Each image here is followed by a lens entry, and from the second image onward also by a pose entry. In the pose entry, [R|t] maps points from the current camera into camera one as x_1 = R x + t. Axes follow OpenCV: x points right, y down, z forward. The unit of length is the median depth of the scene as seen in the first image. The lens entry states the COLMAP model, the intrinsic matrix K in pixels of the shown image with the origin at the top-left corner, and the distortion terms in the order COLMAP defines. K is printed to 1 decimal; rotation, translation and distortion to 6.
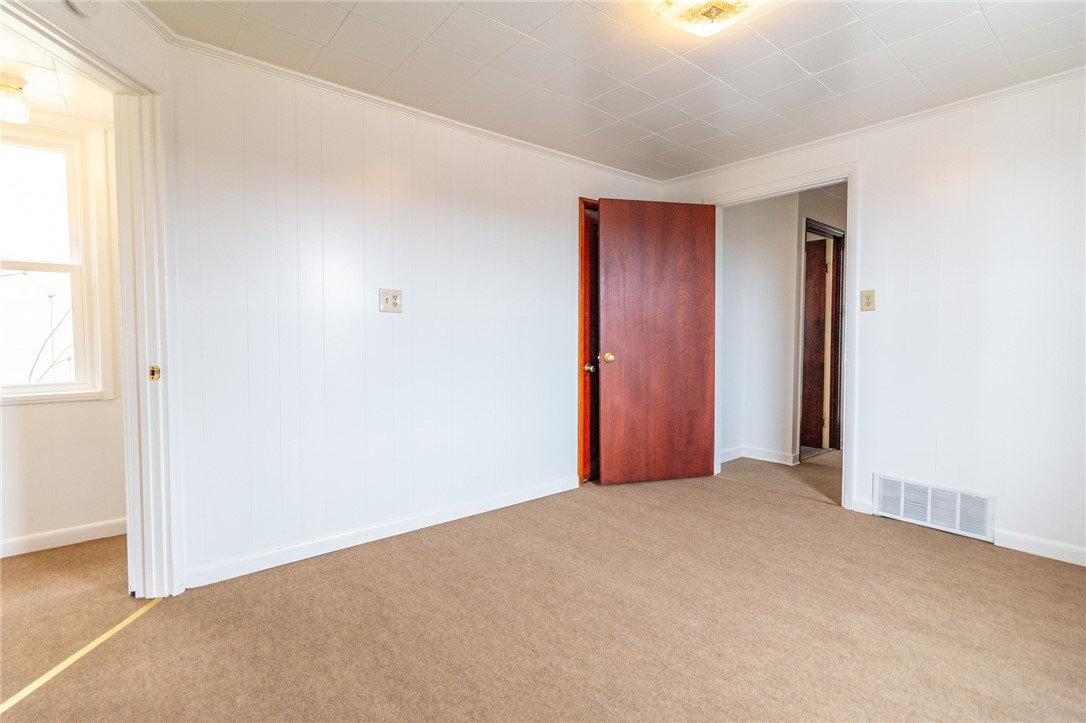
lens RADIAL K [[503.8, 0, 543.0], [0, 503.8, 356.9], [0, 0, 1]] dist [0.003664, -0.001180]
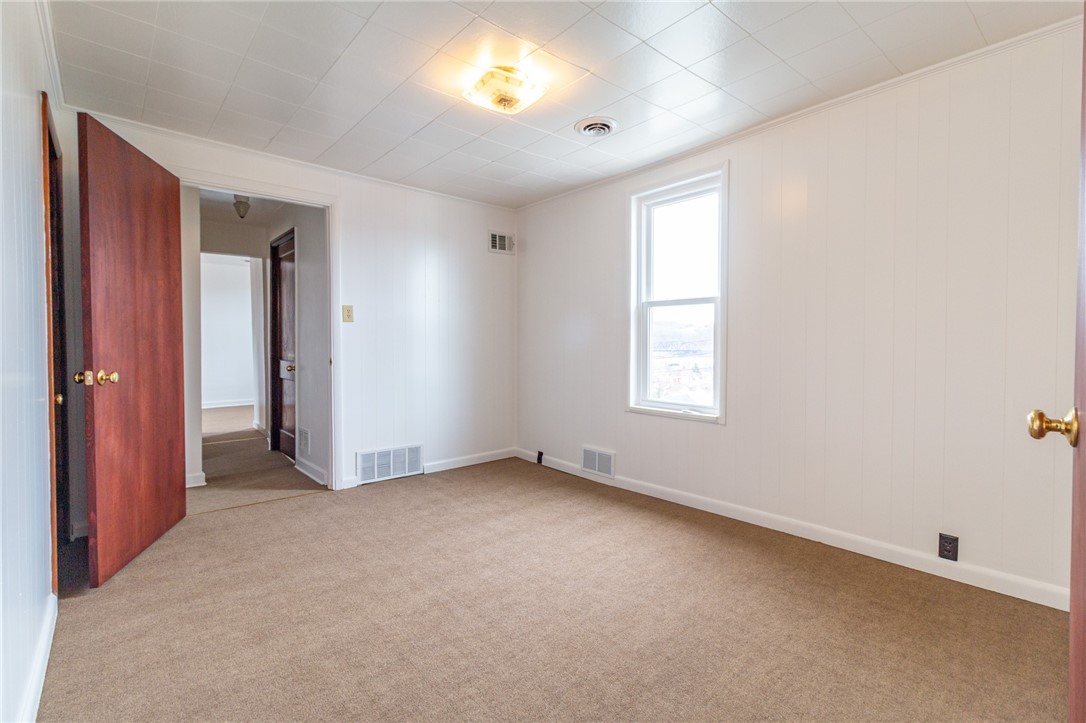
lens RADIAL K [[503.8, 0, 547.3], [0, 503.8, 357.1], [0, 0, 1]] dist [0.003664, -0.001180]
pose [[-0.032273, -0.027480, 0.999101, -0.627605], [0.042143, 0.998696, 0.028831, -0.022372], [-0.998590, 0.043036, -0.031073, 0.586637]]
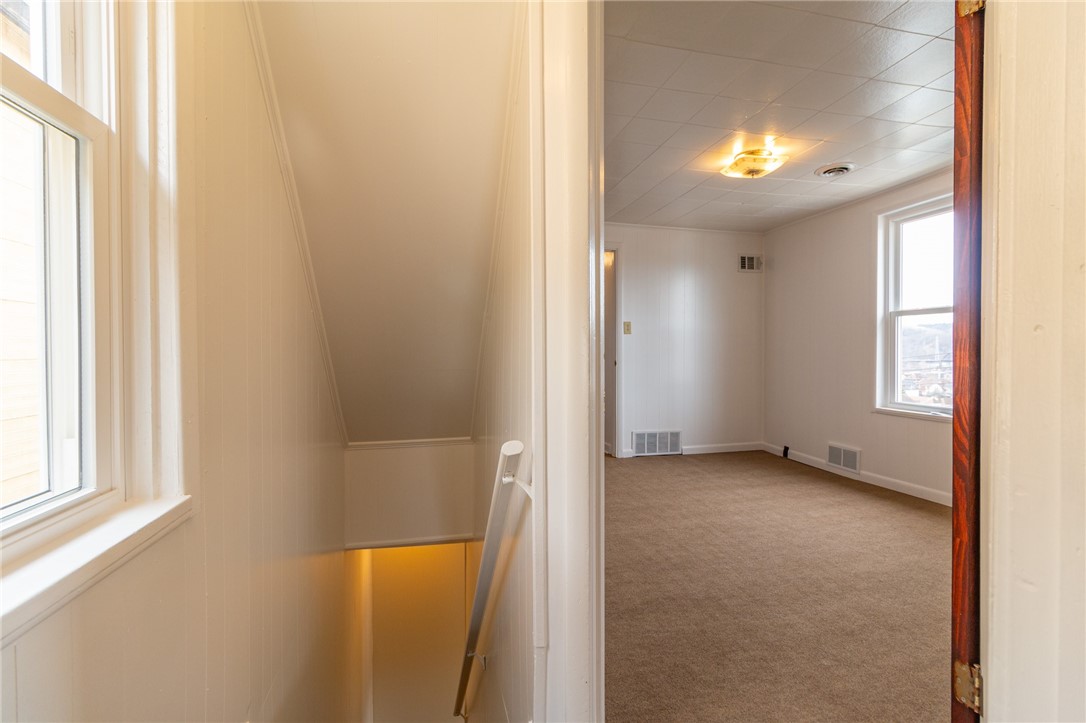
lens RADIAL K [[503.8, 0, 547.0], [0, 503.8, 353.1], [0, 0, 1]] dist [0.003664, -0.001180]
pose [[0.427762, -0.003340, 0.903885, -1.012471], [0.036937, 0.999222, -0.013788, -0.016556], [-0.903137, 0.039285, 0.427552, 0.561791]]
